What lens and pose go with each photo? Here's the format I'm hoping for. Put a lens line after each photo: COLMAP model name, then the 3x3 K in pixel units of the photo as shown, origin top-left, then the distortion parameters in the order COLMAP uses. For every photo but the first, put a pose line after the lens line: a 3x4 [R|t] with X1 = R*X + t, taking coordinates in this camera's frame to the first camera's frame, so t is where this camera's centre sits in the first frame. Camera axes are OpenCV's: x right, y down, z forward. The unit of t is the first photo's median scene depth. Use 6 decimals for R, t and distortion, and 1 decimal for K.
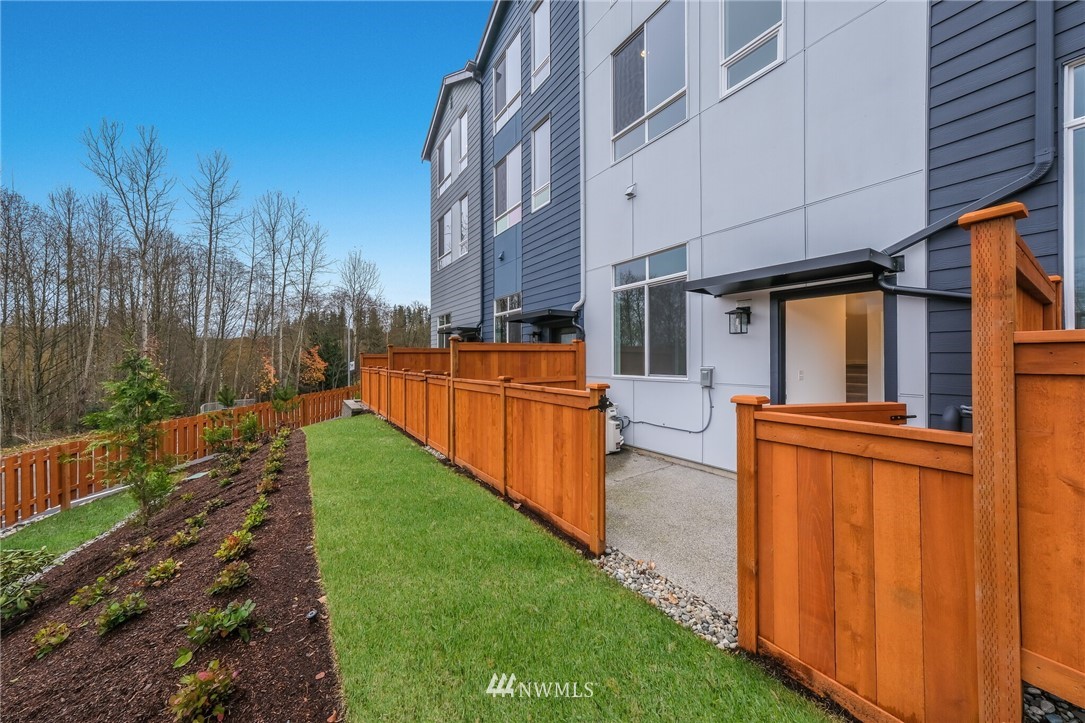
lens RADIAL K [[370.3, 0, 542.7], [0, 370.3, 358.5], [0, 0, 1]] dist [0.007433, 0.000055]
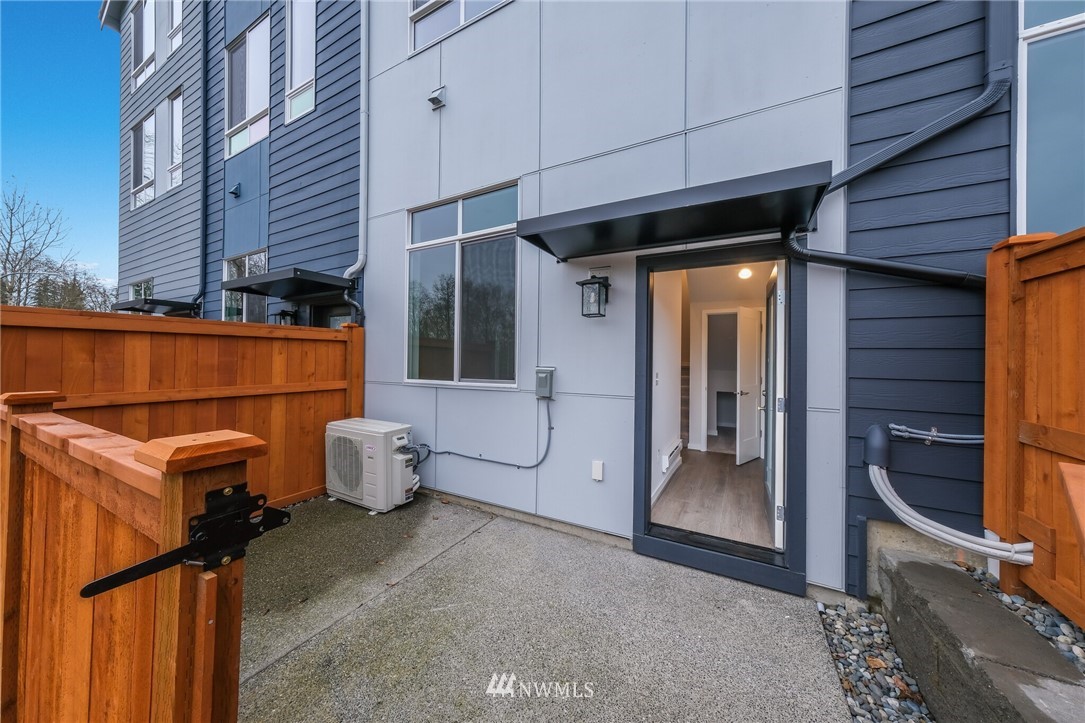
lens RADIAL K [[370.3, 0, 539.8], [0, 370.3, 358.3], [0, 0, 1]] dist [0.007433, 0.000055]
pose [[0.889646, 0.016987, 0.456335, 0.110690], [-0.015211, 0.999856, -0.007564, 0.009214], [-0.456398, -0.000212, 0.889776, 0.346219]]
